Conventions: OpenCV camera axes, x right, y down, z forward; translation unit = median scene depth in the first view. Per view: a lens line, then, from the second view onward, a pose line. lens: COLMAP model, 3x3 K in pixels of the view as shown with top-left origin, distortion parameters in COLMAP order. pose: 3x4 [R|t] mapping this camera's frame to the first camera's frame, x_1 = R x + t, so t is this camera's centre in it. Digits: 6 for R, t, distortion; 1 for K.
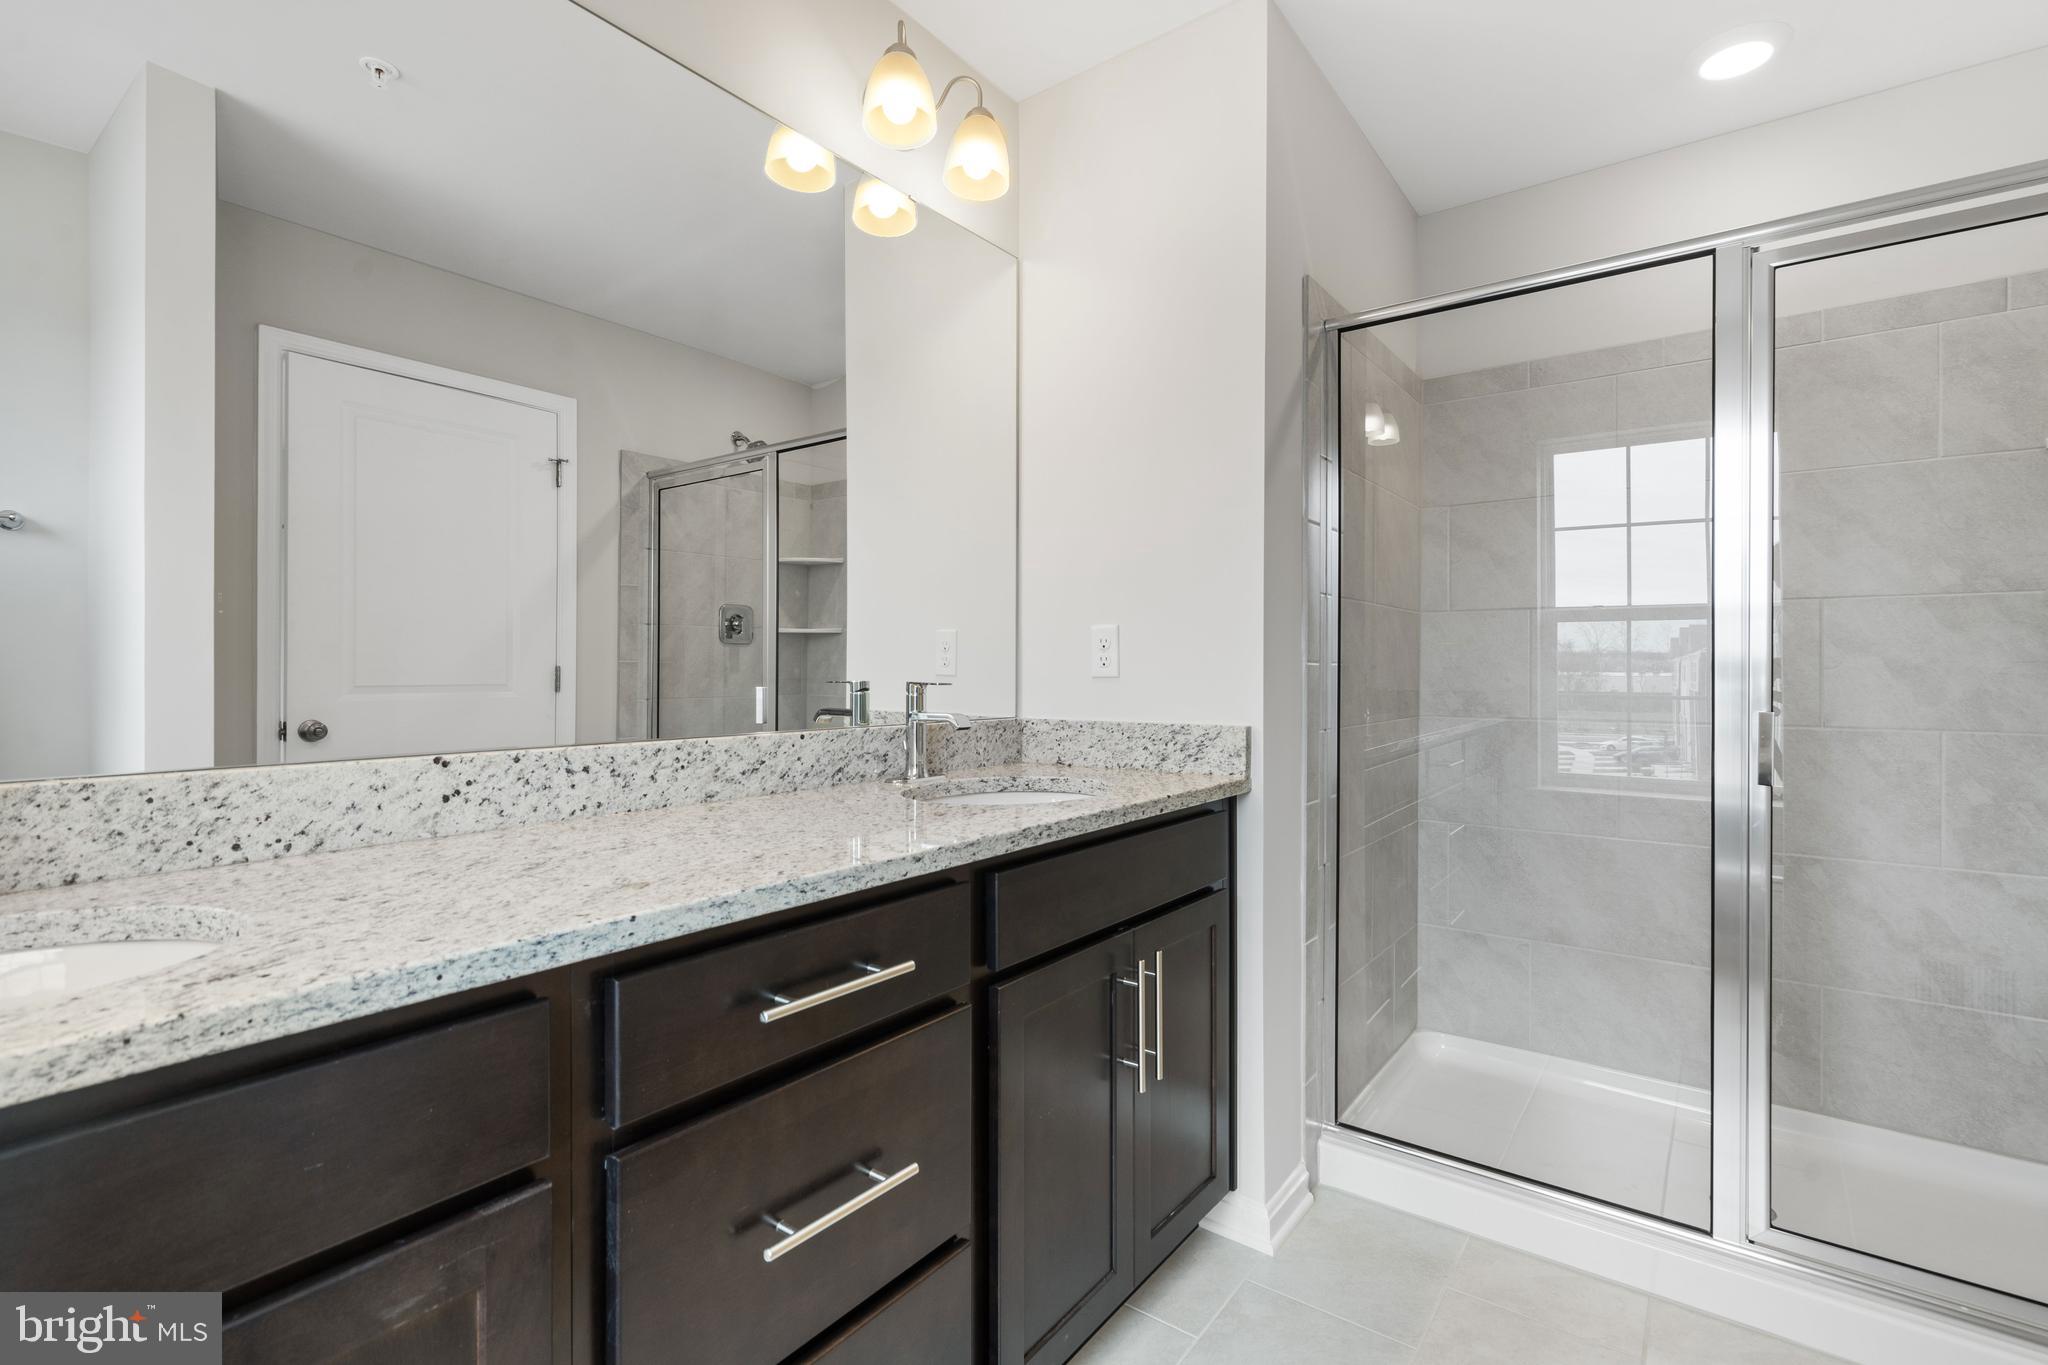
lens RADIAL K [[948.6, 0, 1025.3], [0, 948.6, 657.6], [0, 0, 1]] dist [0.018473, 0.000409]
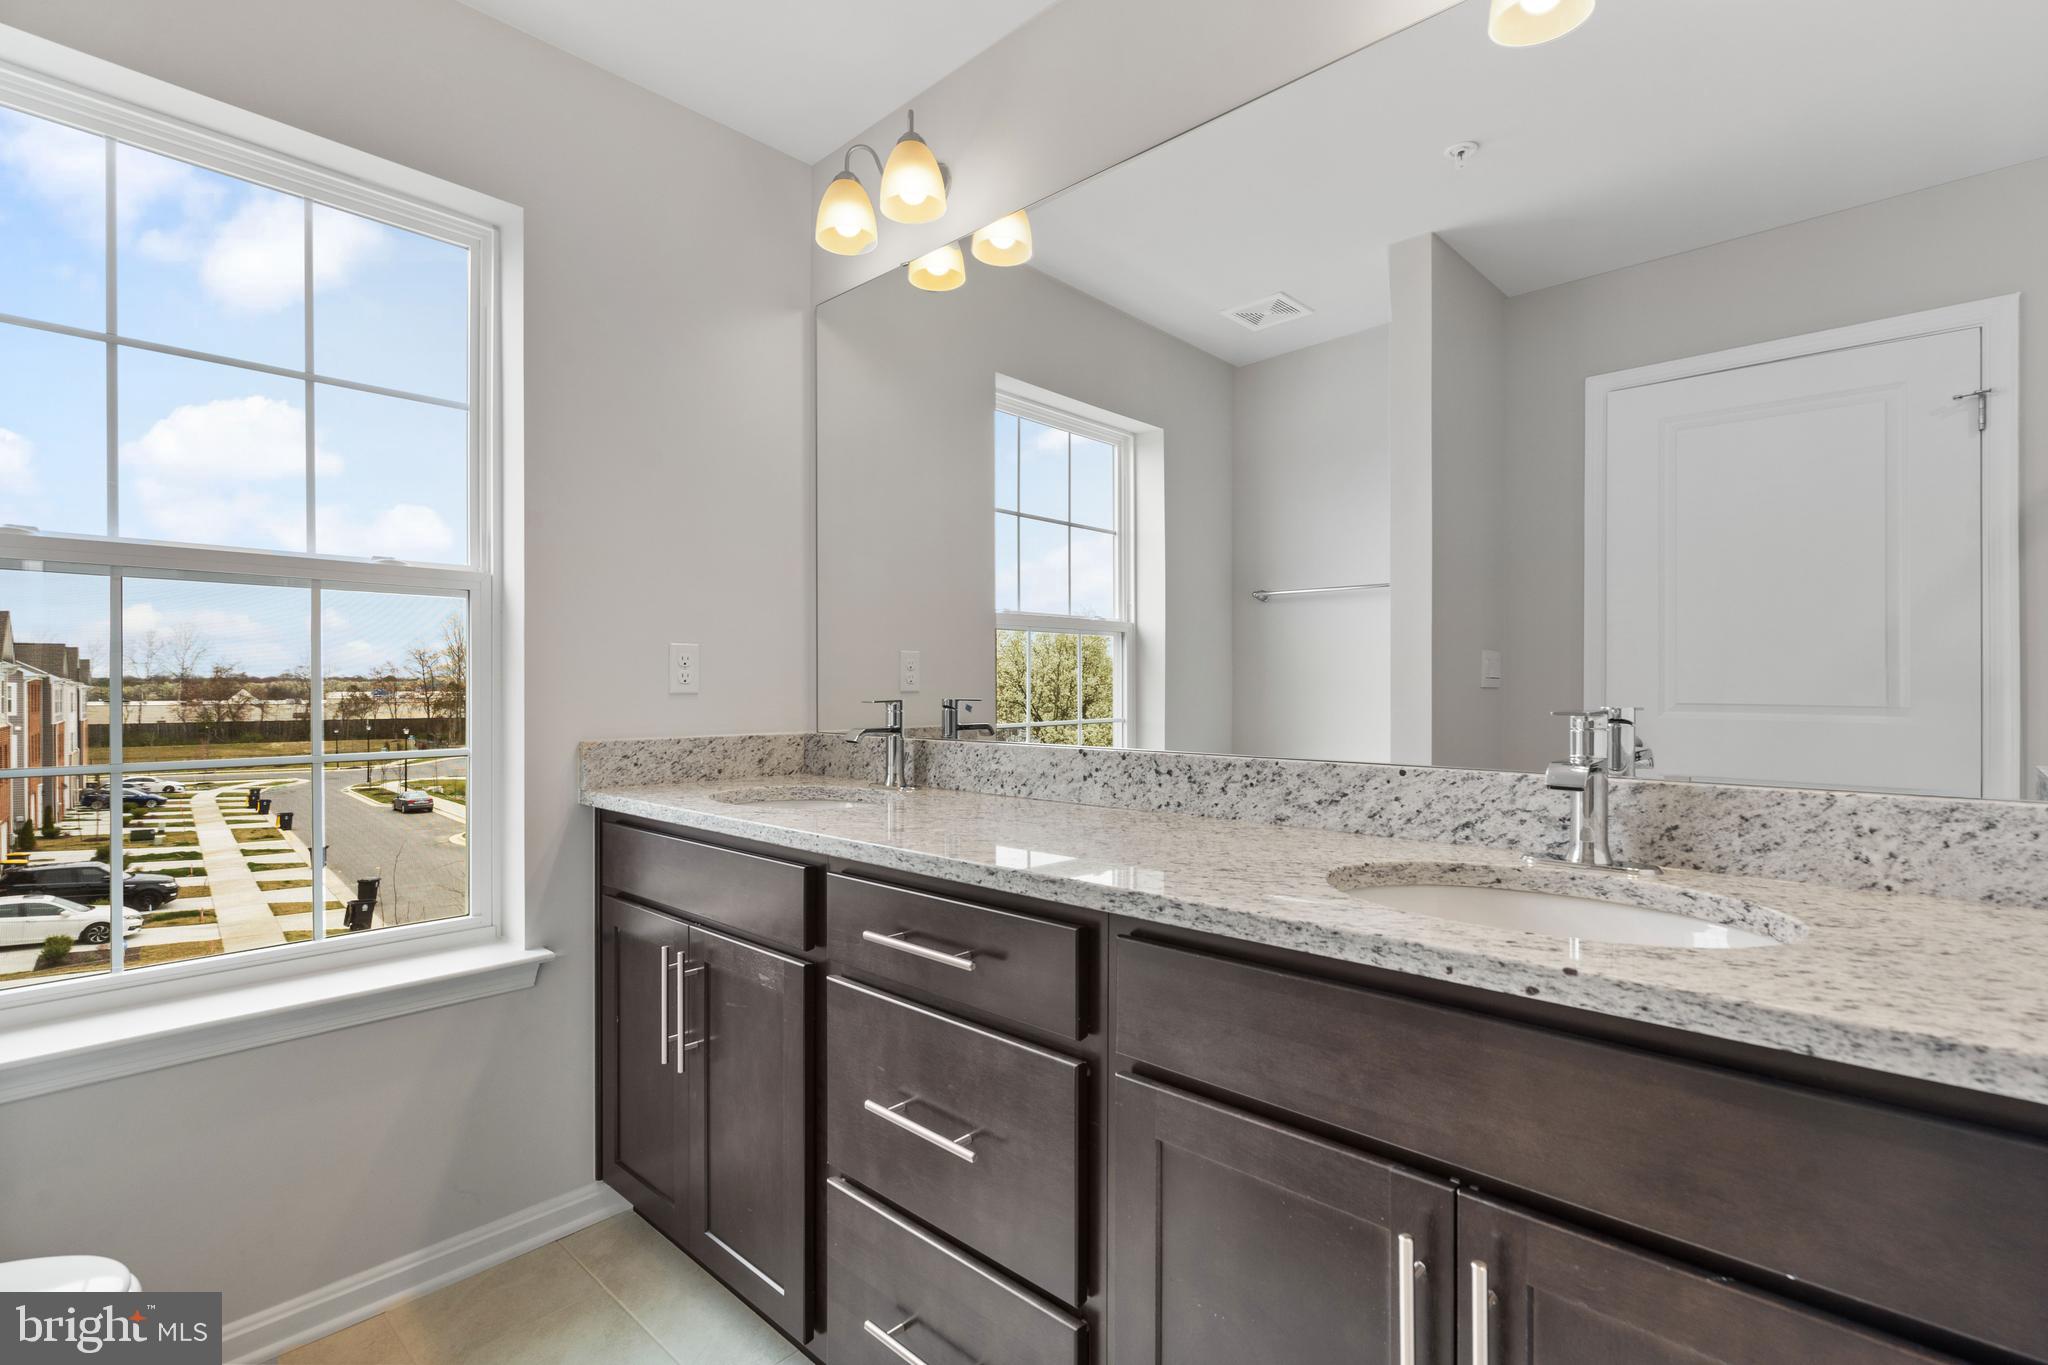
lens RADIAL K [[948.6, 0, 1023.3], [0, 948.6, 709.1], [0, 0, 1]] dist [0.018473, 0.000409]
pose [[-0.107272, 0.017178, -0.994081, 0.698076], [0.010009, 0.999819, 0.016197, 0.015460], [0.994179, -0.008212, -0.107424, 0.890275]]
